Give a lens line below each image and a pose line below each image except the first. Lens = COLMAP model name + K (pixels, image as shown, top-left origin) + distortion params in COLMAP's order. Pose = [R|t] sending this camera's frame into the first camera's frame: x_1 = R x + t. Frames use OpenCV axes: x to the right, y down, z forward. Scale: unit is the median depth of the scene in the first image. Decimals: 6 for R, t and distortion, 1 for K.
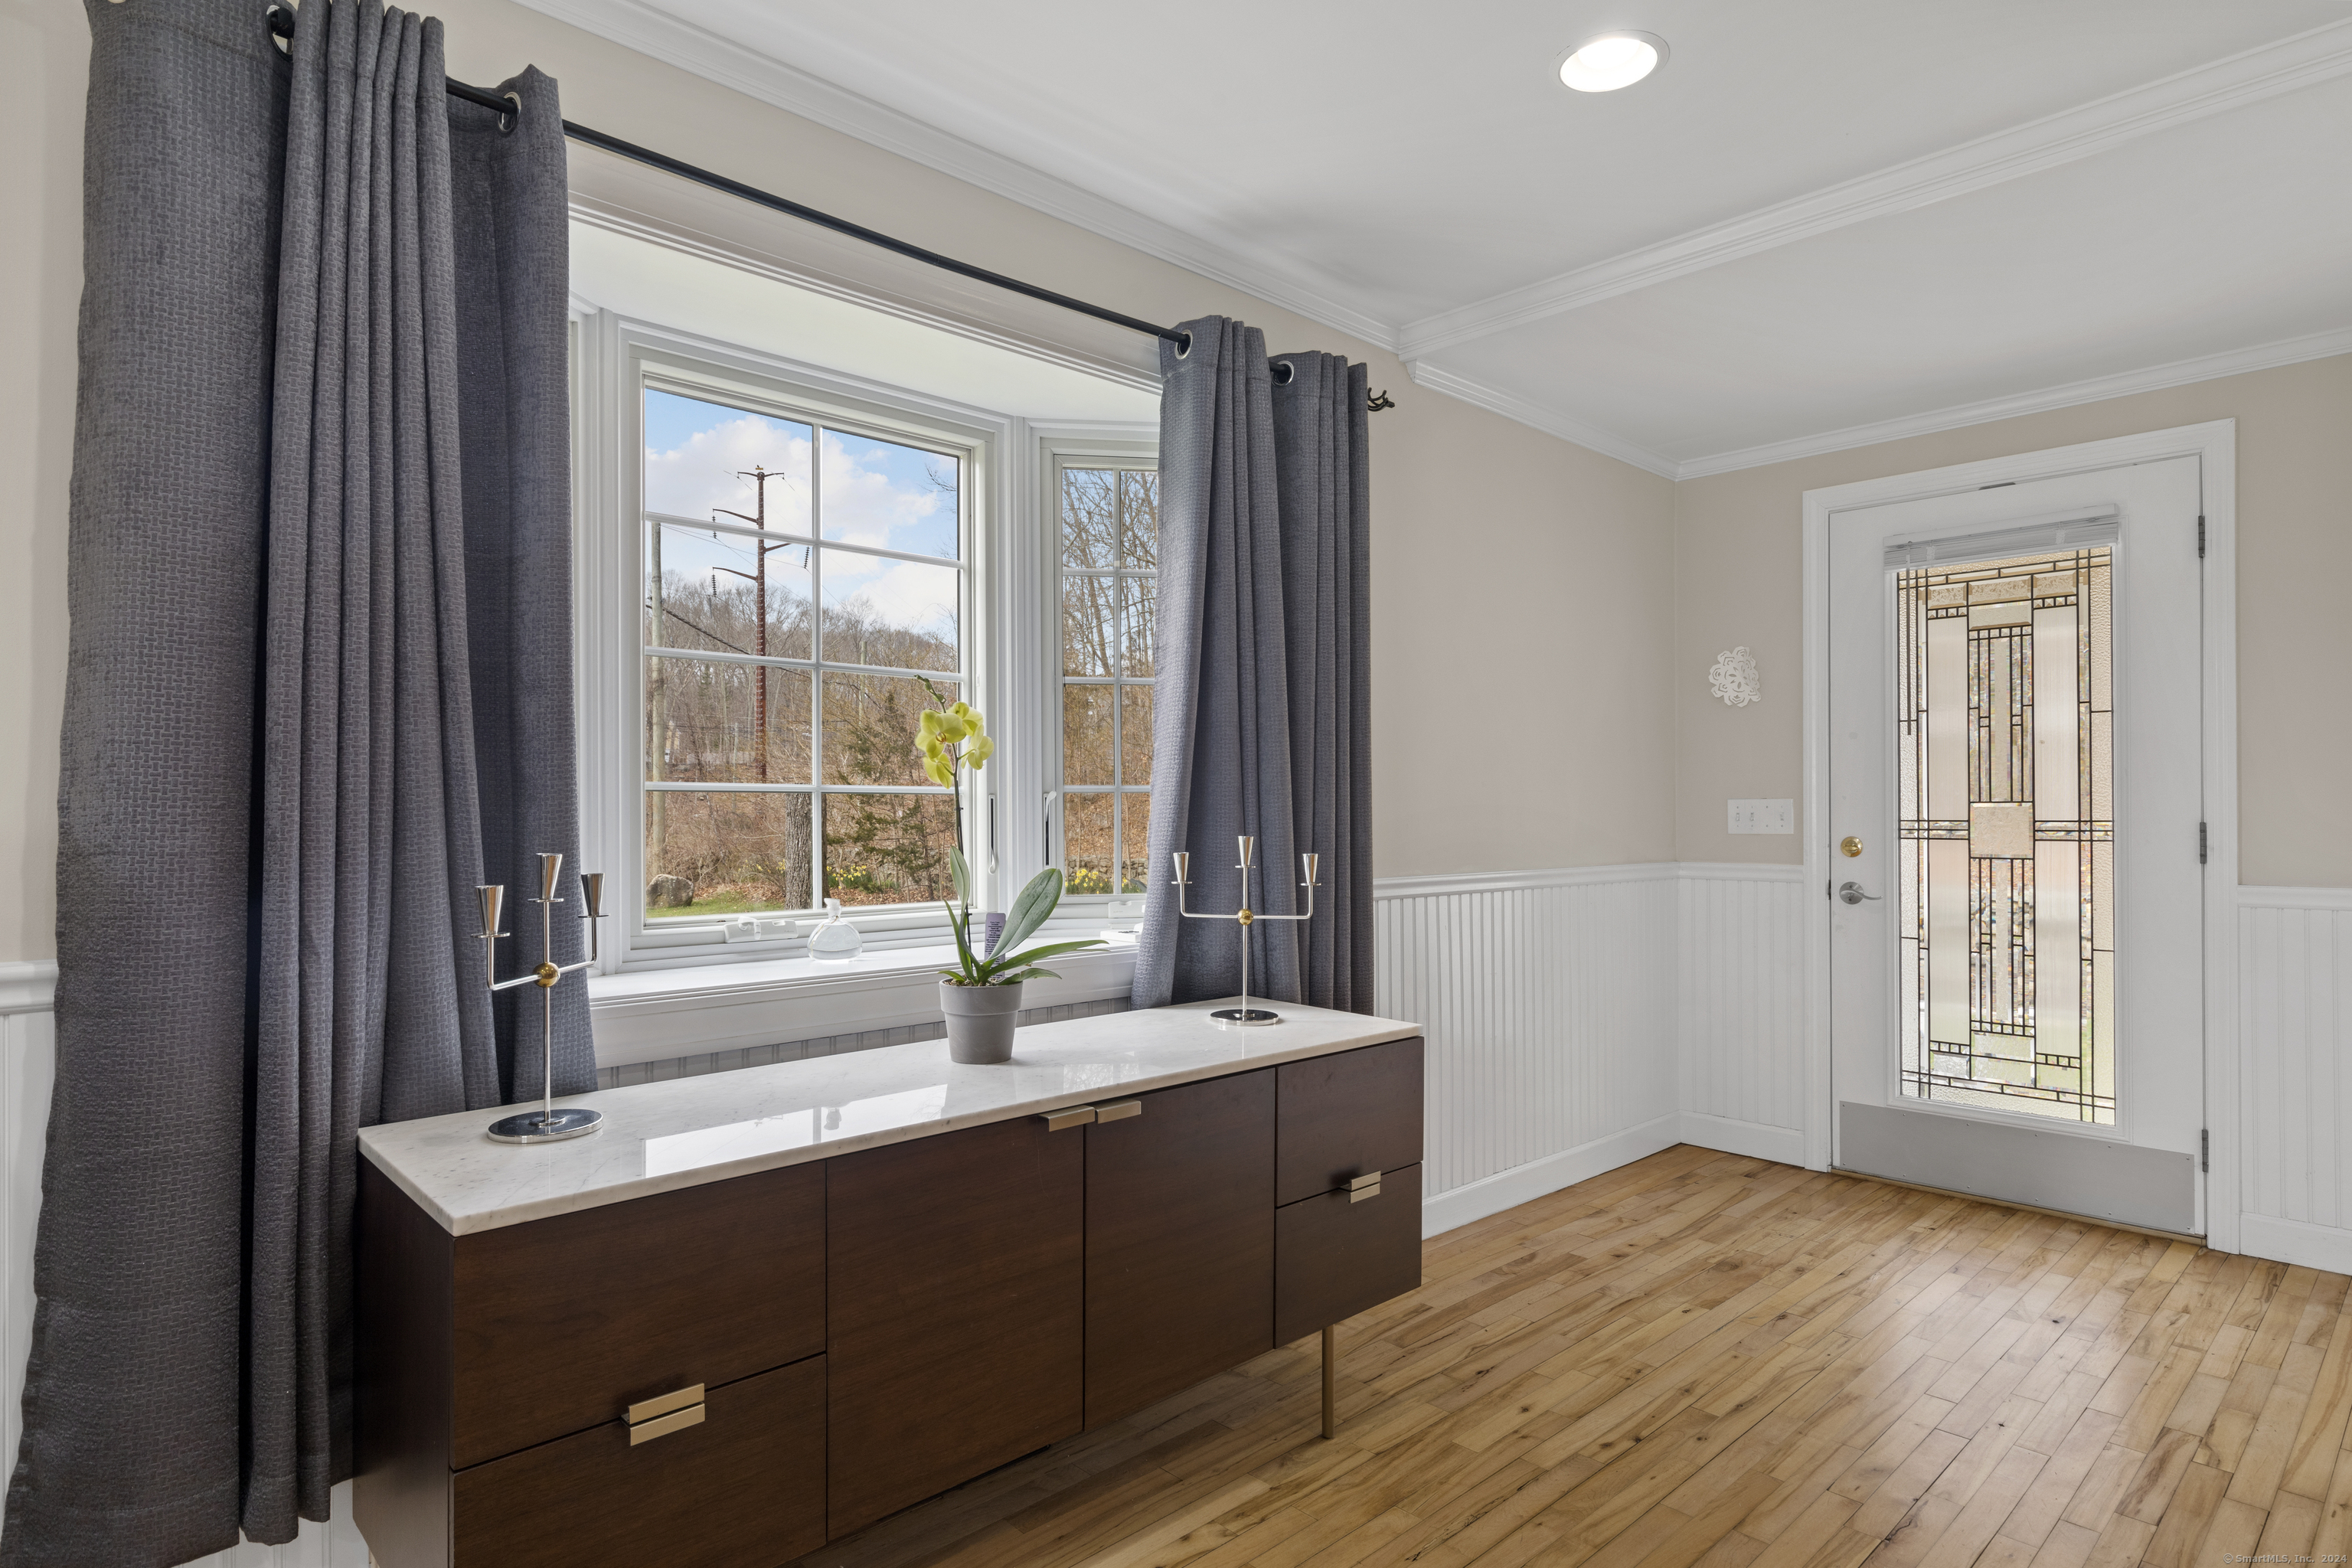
lens RADIAL K [[1280.6, 0, 1176.2], [0, 1280.6, 806.3], [0, 0, 1]] dist [-0.002427, -0.000559]
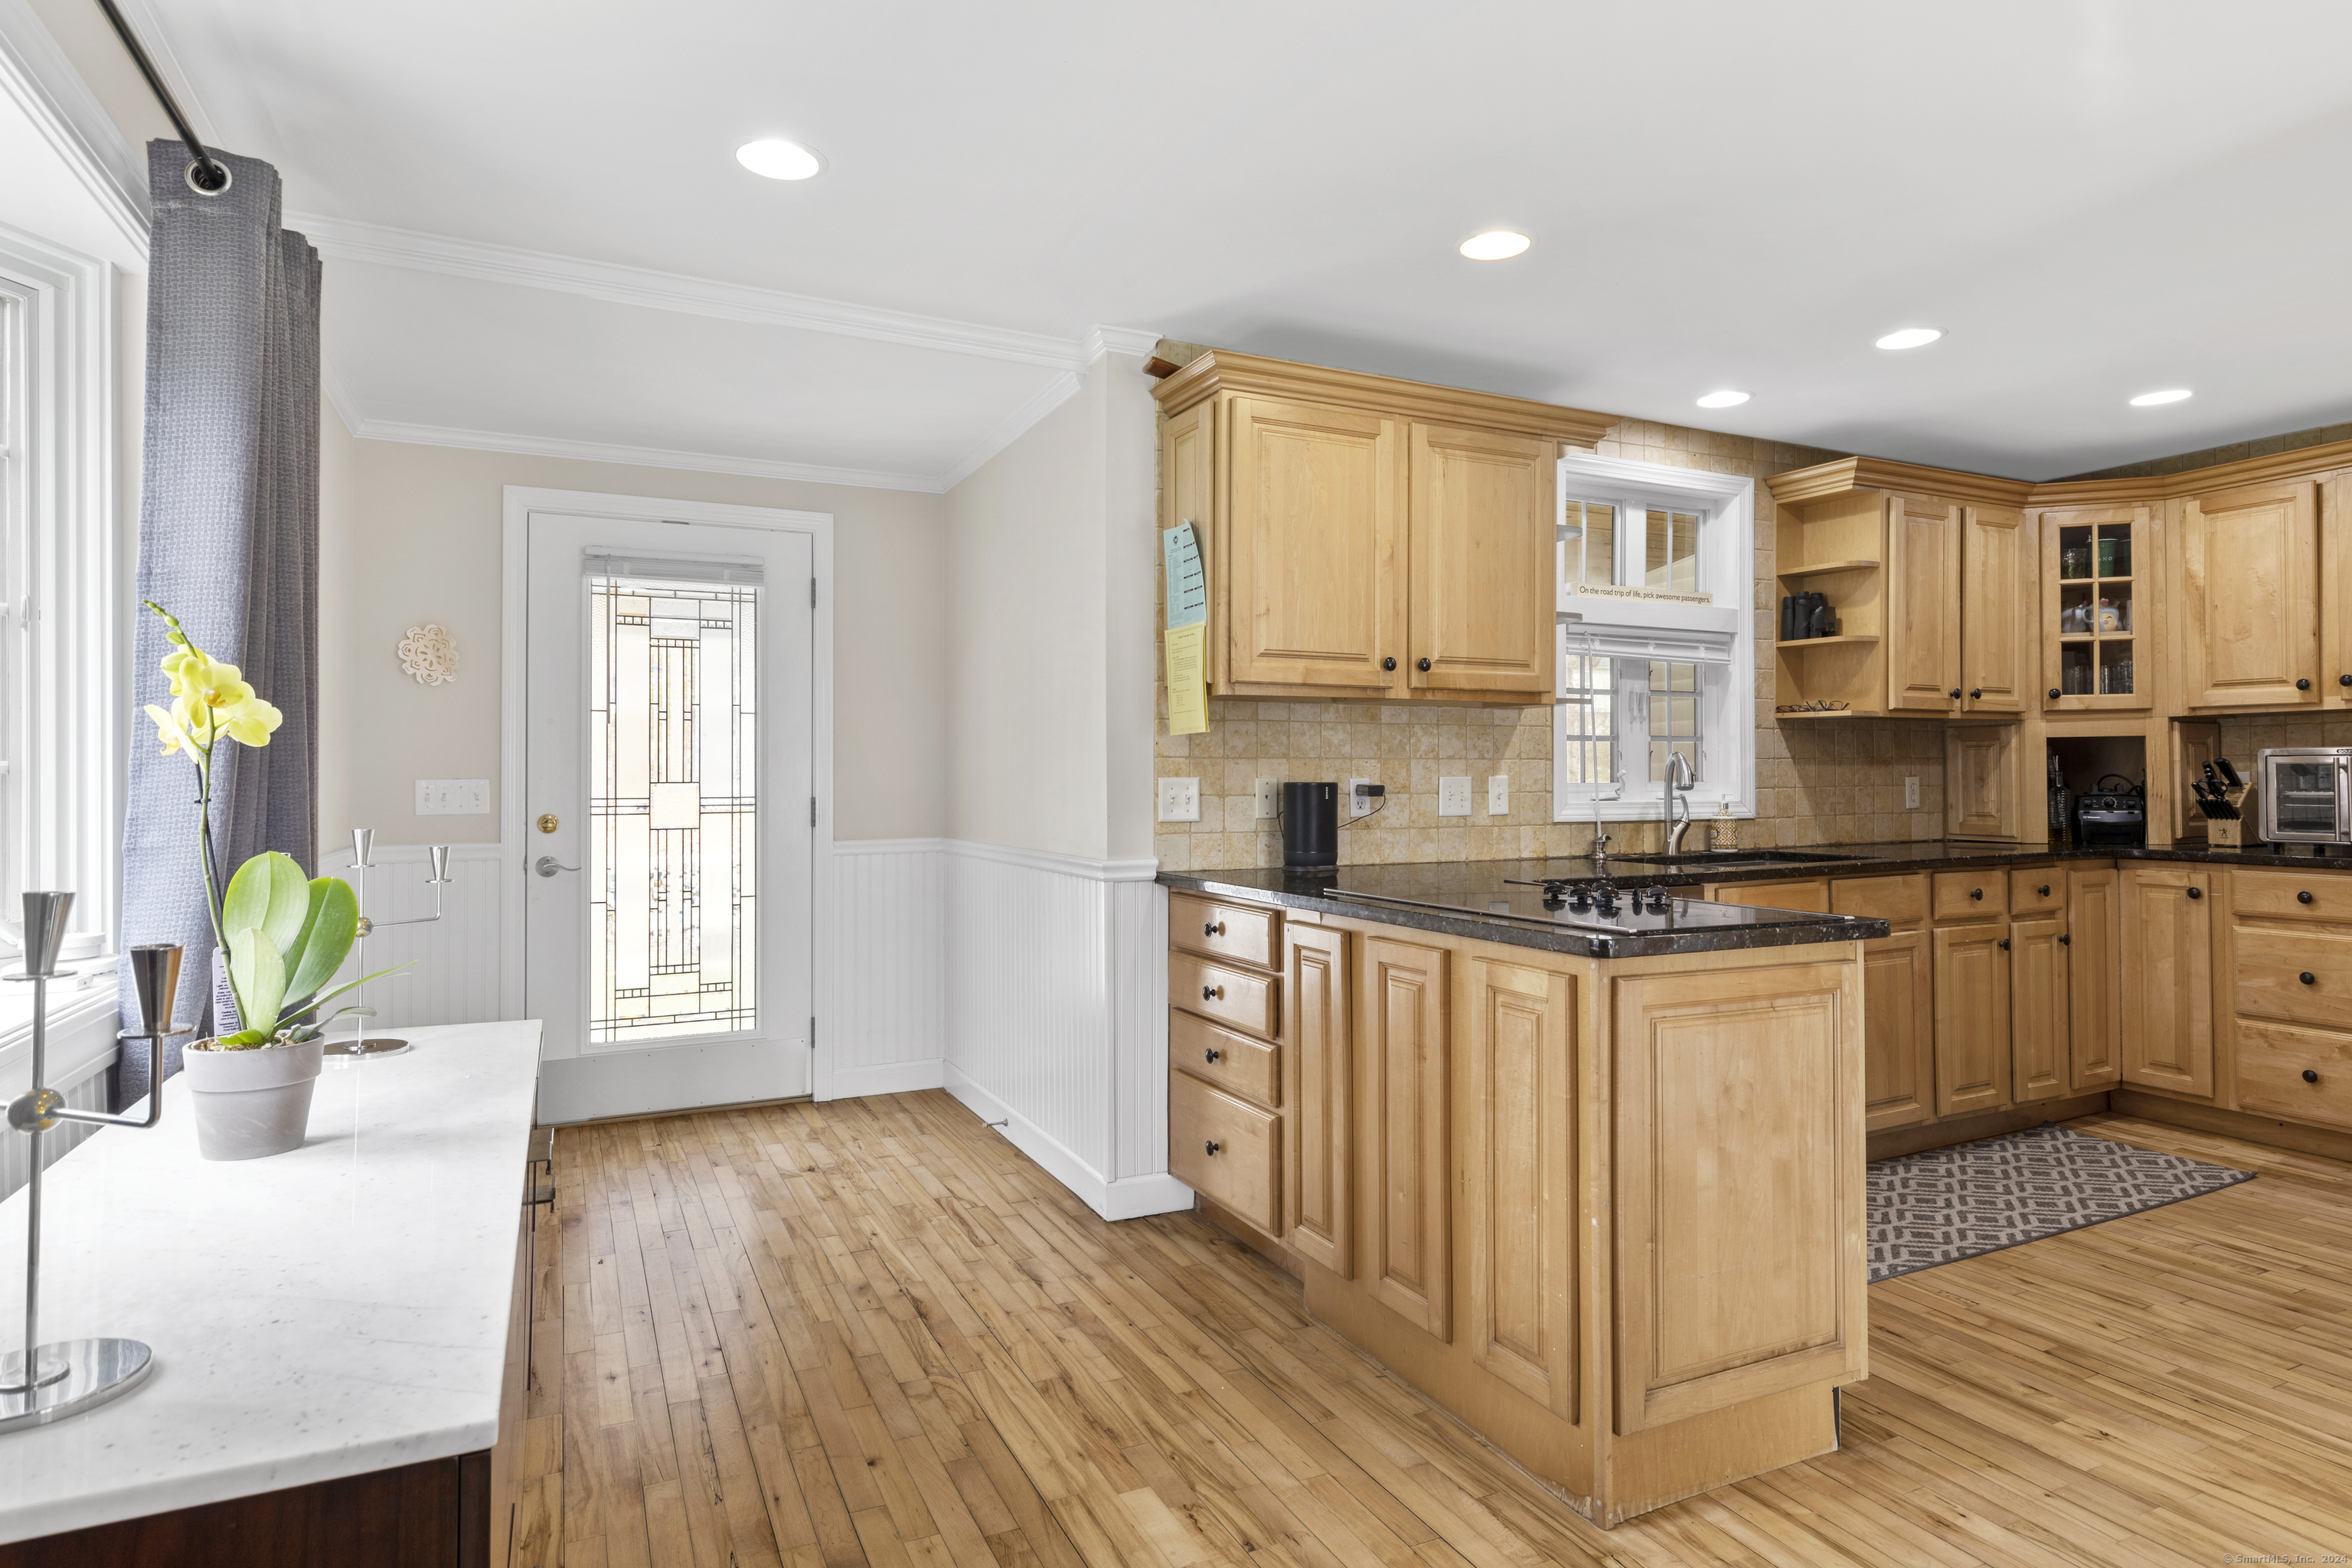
lens RADIAL K [[1315.4, 0, 1176.0], [0, 1315.4, 784.0], [0, 0, 1]] dist [0.002045, 0.001059]
pose [[0.301157, -0.001496, 0.953574, -0.407947], [0.000280, 0.999999, 0.001480, -0.003952], [-0.953575, -0.000179, 0.301157, 0.171373]]
